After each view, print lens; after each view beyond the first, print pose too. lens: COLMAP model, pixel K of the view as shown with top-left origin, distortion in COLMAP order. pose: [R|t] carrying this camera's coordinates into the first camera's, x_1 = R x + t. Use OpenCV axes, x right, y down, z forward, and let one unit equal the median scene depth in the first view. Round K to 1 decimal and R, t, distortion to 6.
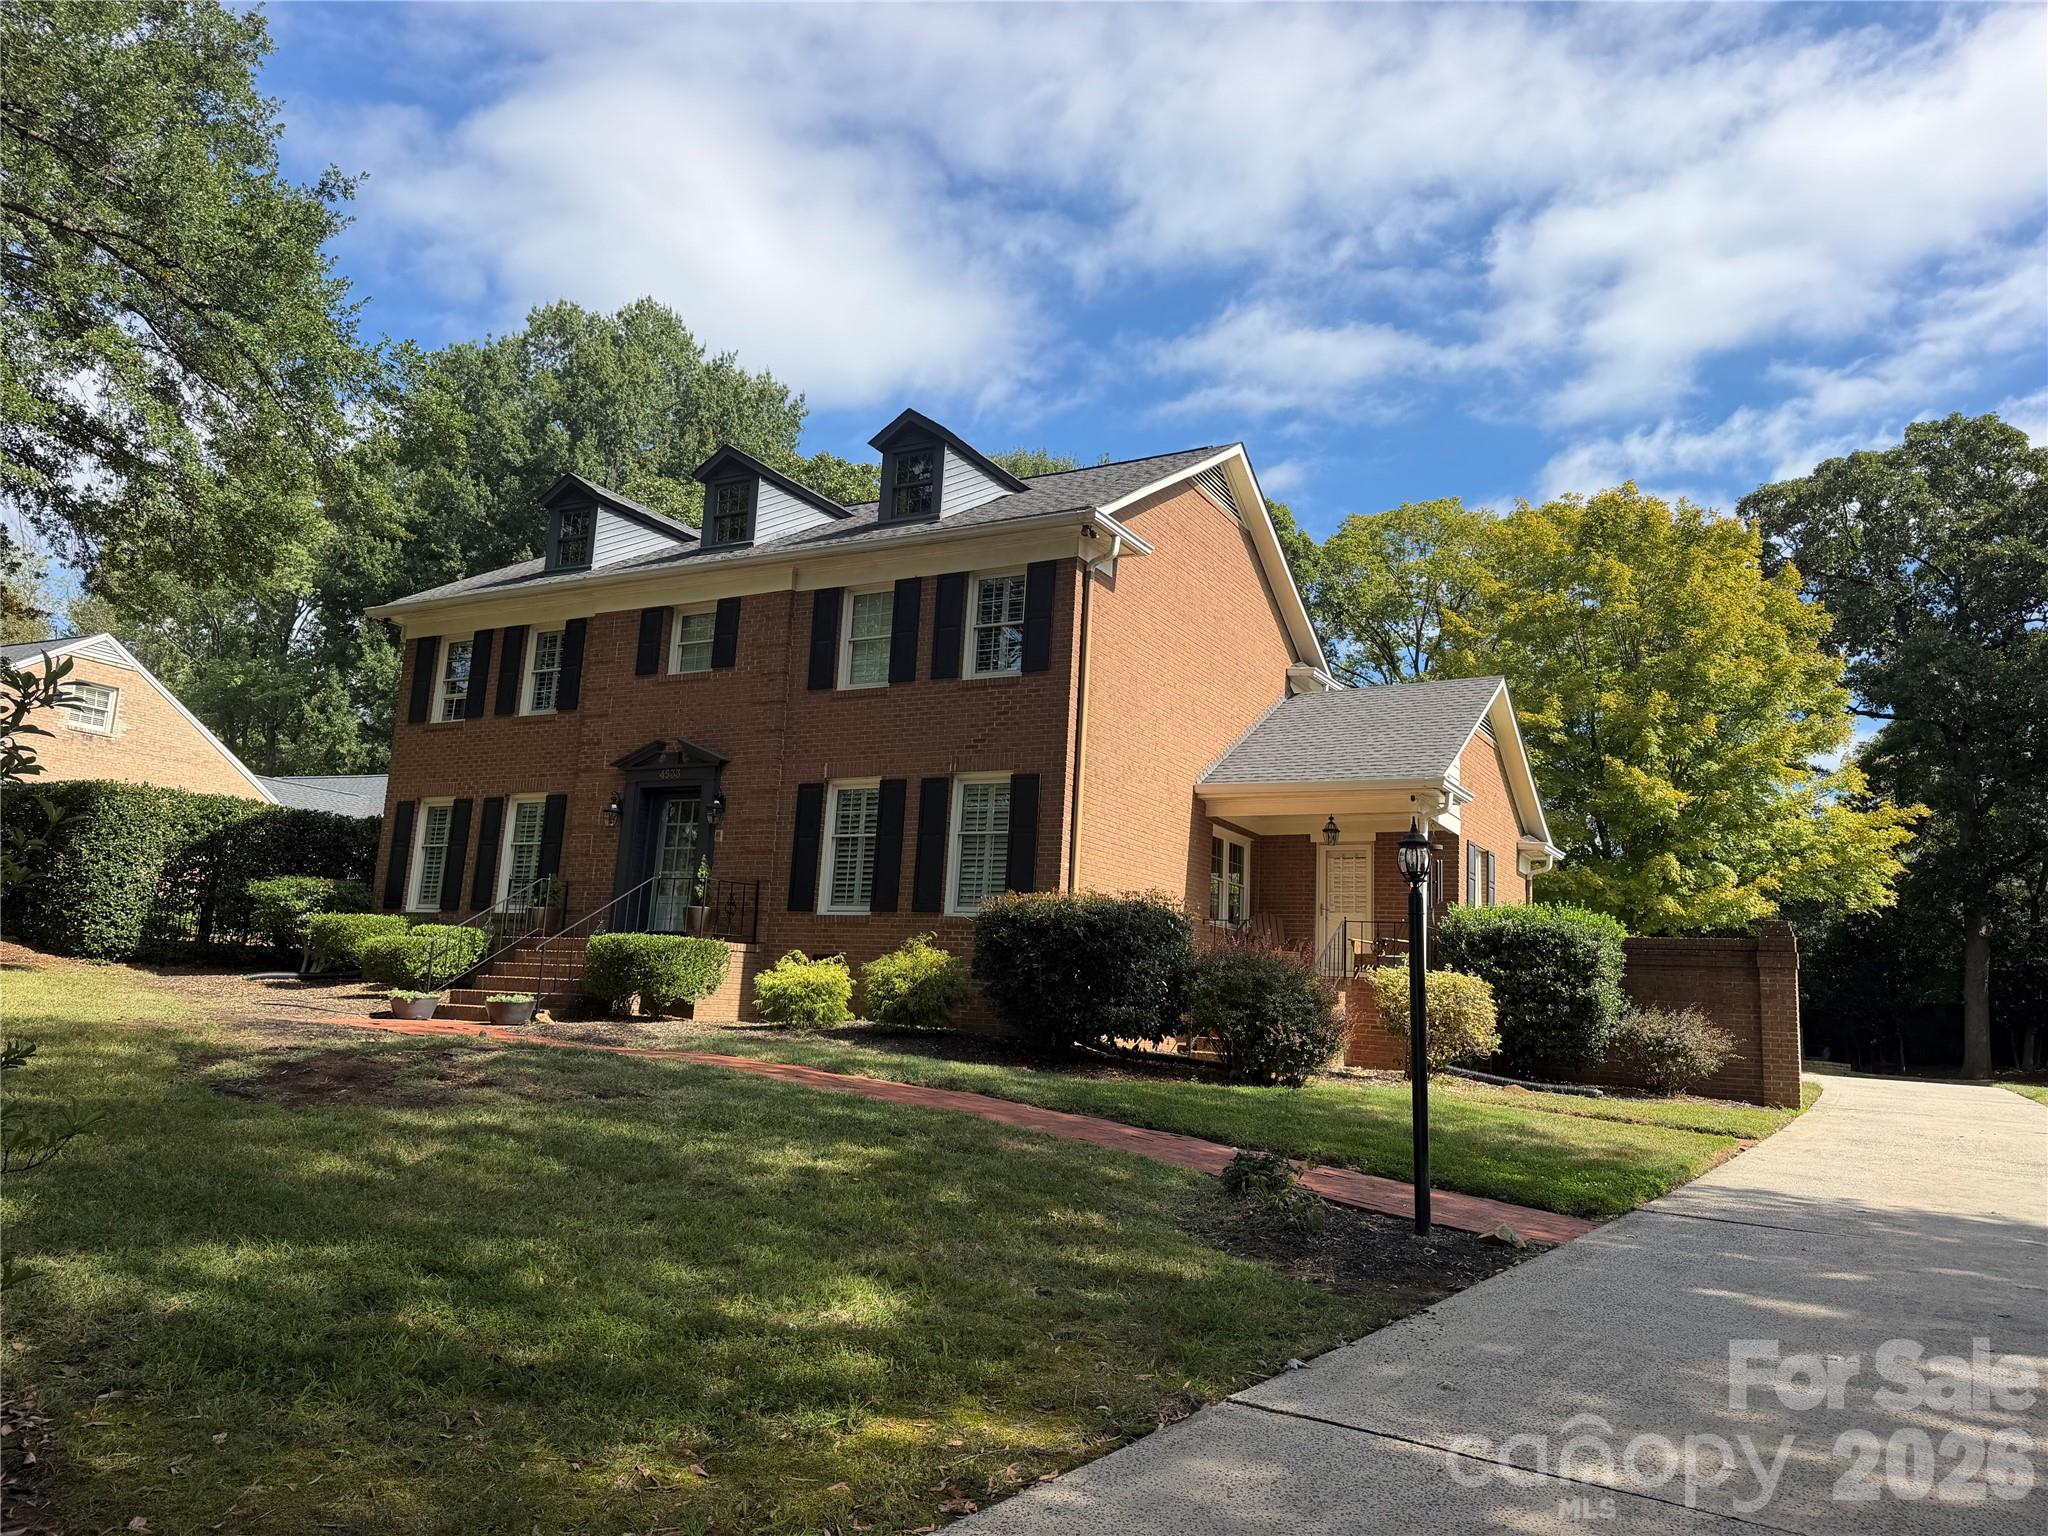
lens RADIAL K [[1357.0, 0, 1024.0], [0, 1357.0, 768.0], [0, 0, 1]] dist [-0.000791, -0.036427]
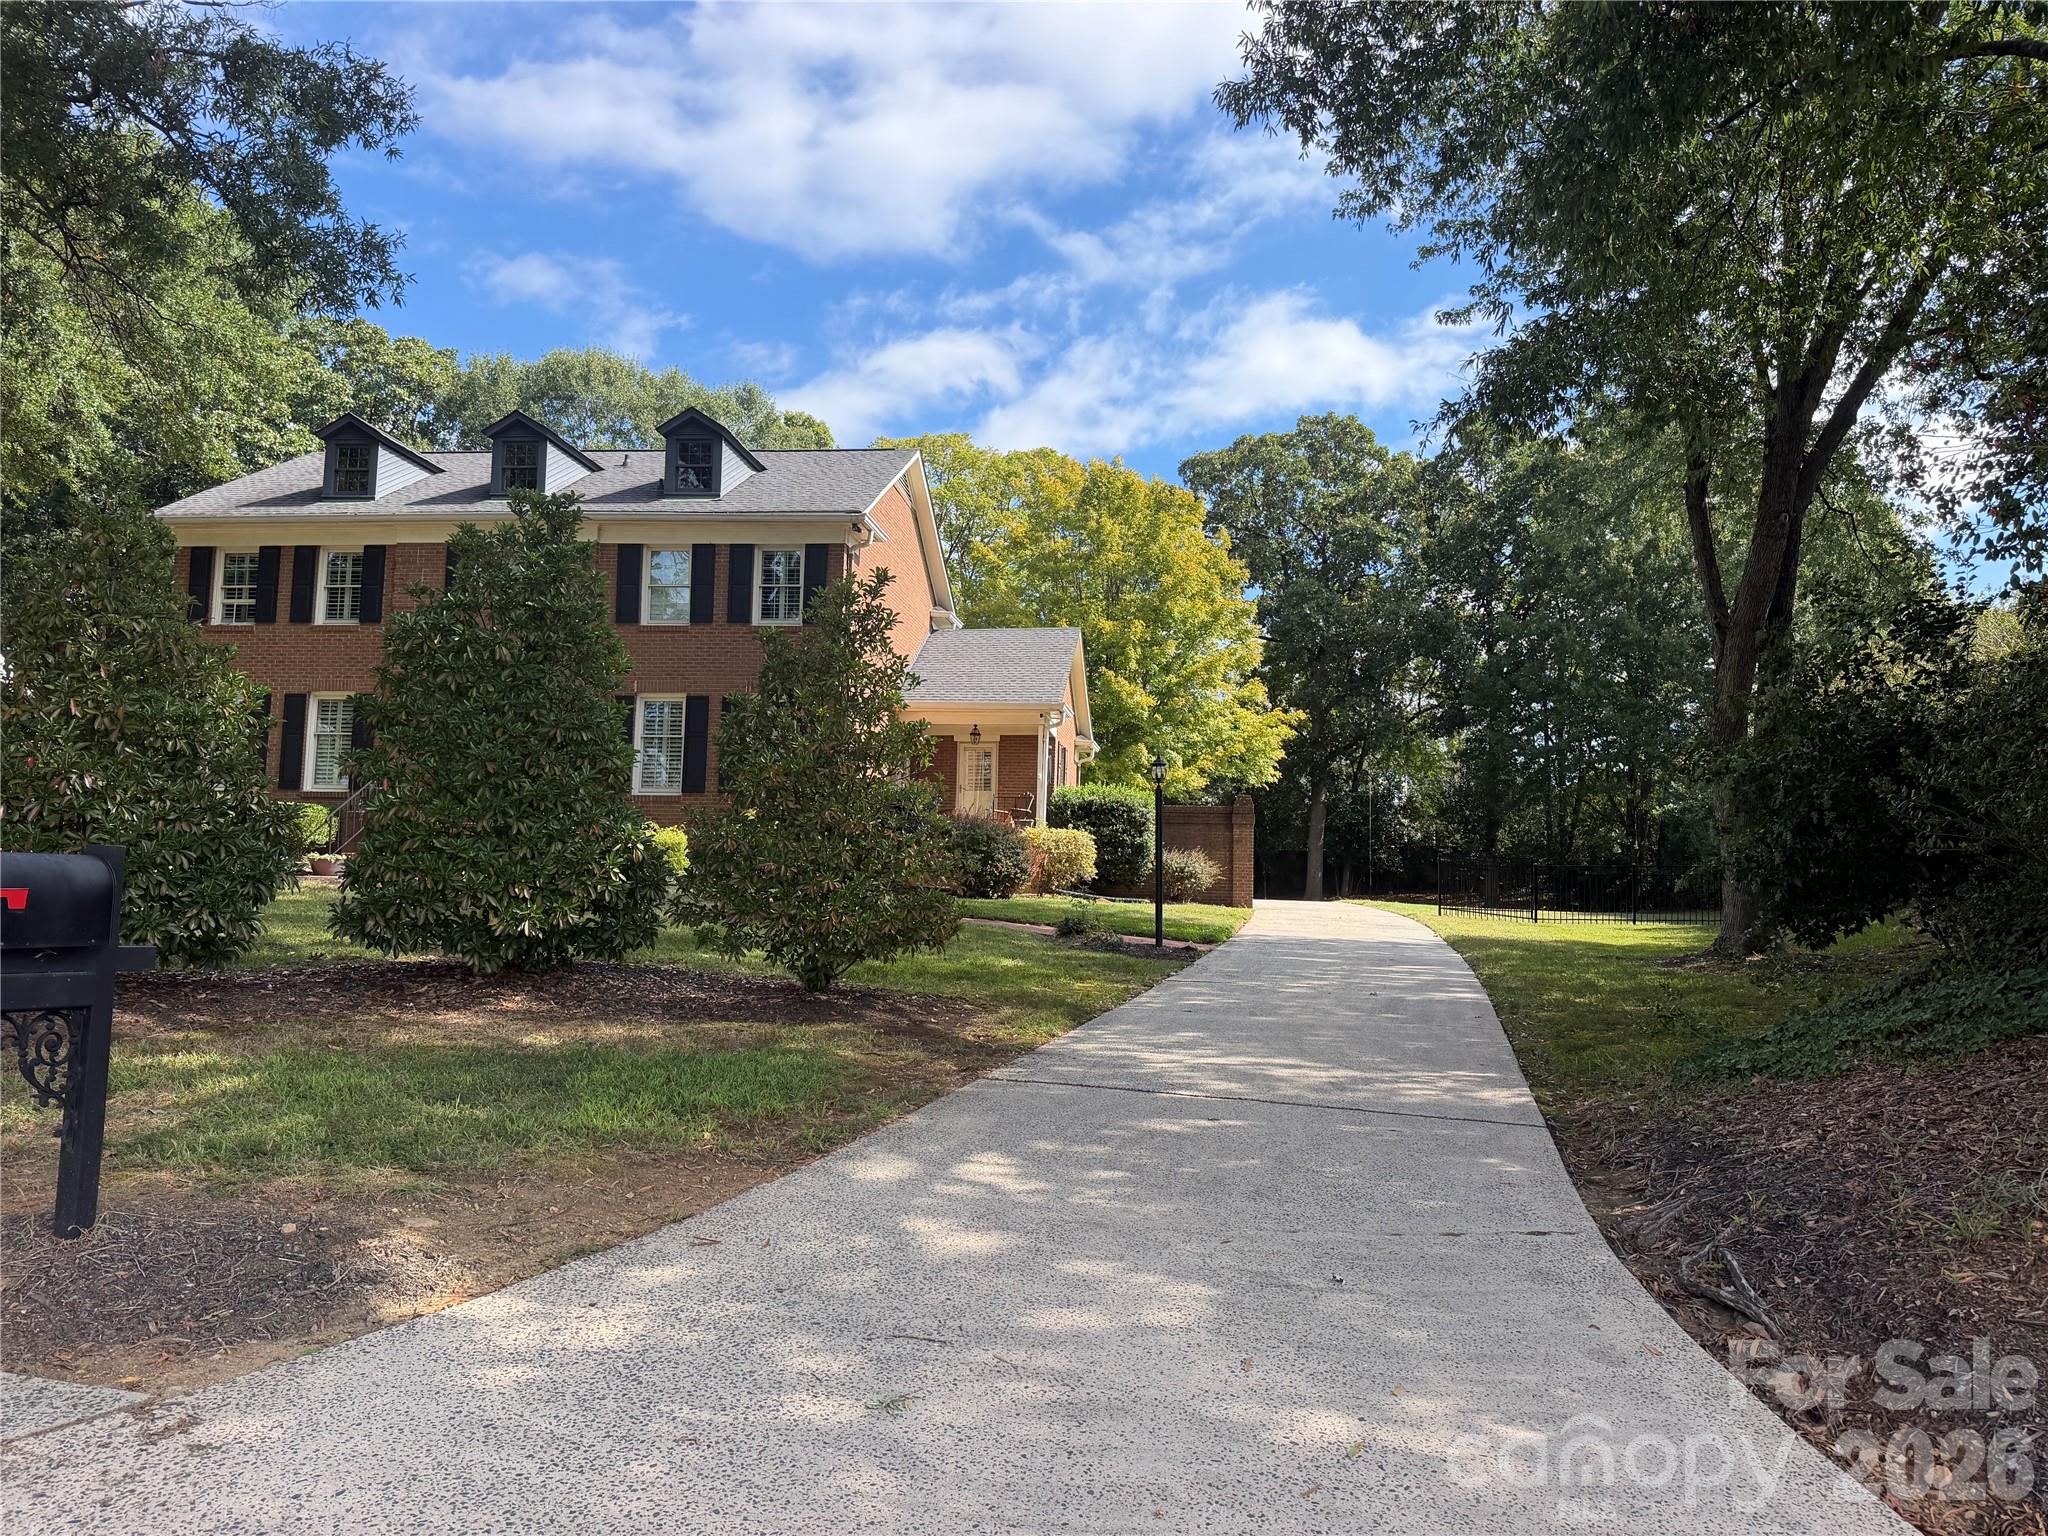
lens RADIAL K [[1371.8, 0, 1024.0], [0, 1371.8, 768.0], [0, 0, 1]] dist [0.069659, -0.148952]
pose [[0.912553, 0.001387, 0.408957, -0.197723], [-0.041493, 0.995148, 0.089212, -0.030456], [-0.406849, -0.098379, 0.908182, -0.213538]]
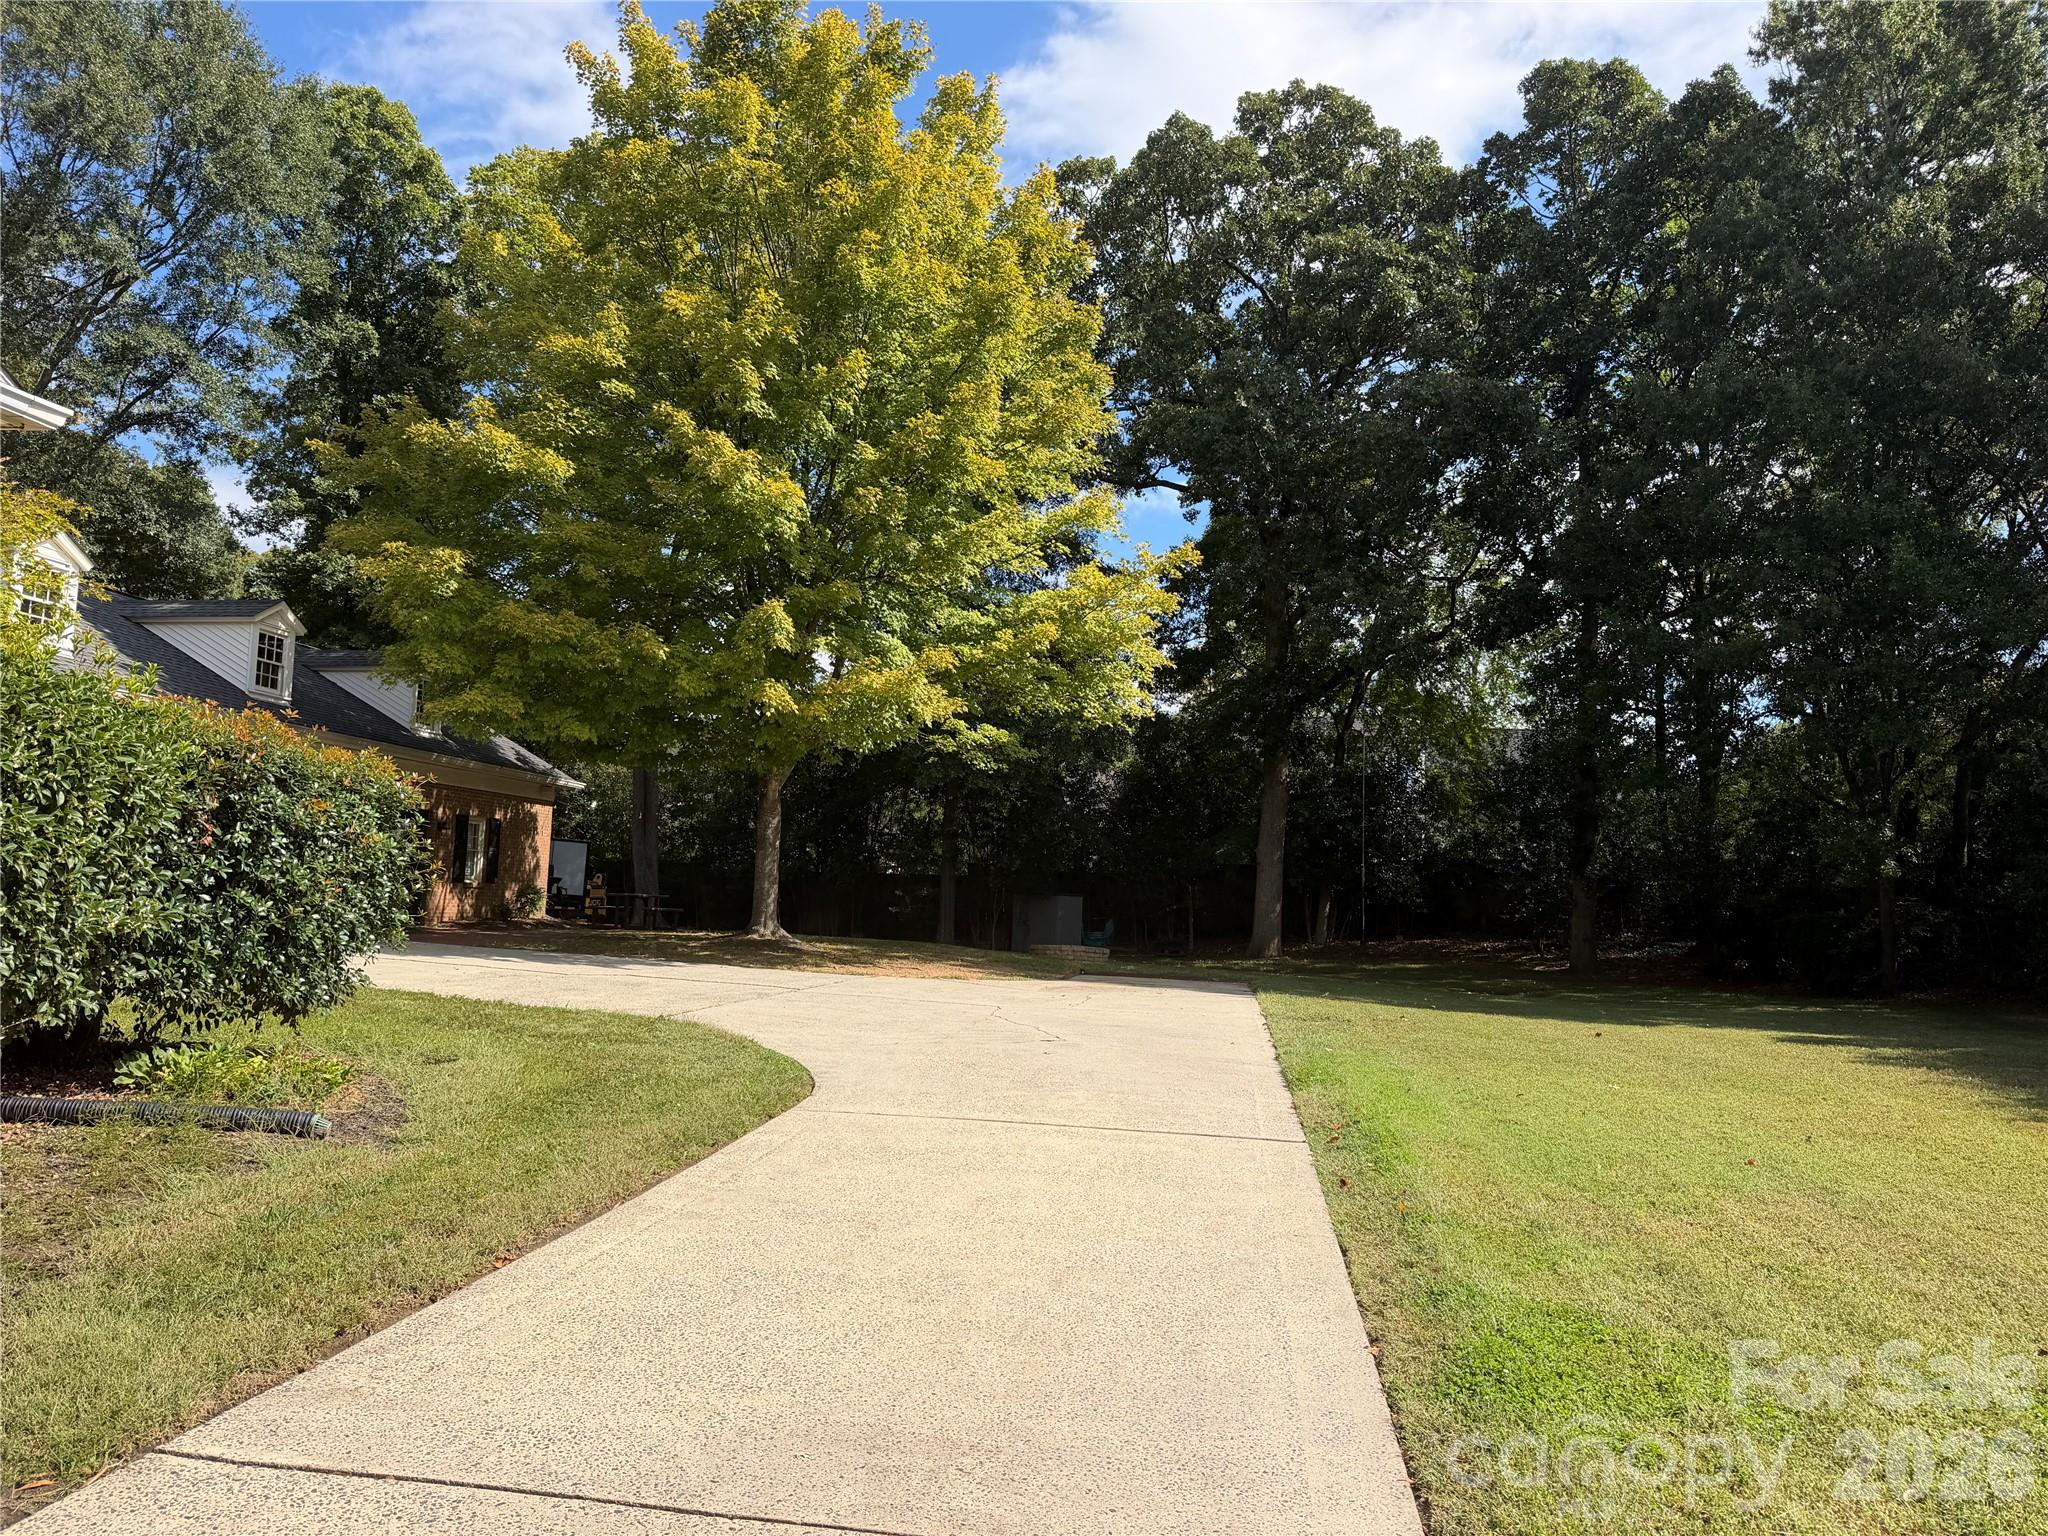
lens RADIAL K [[1357.0, 0, 1024.0], [0, 1357.0, 768.0], [0, 0, 1]] dist [-0.000791, -0.036427]
pose [[0.916638, 0.013123, 0.399503, 0.350243], [-0.051894, 0.994909, 0.086387, 0.078053], [-0.396335, -0.099917, 0.912653, 0.454693]]
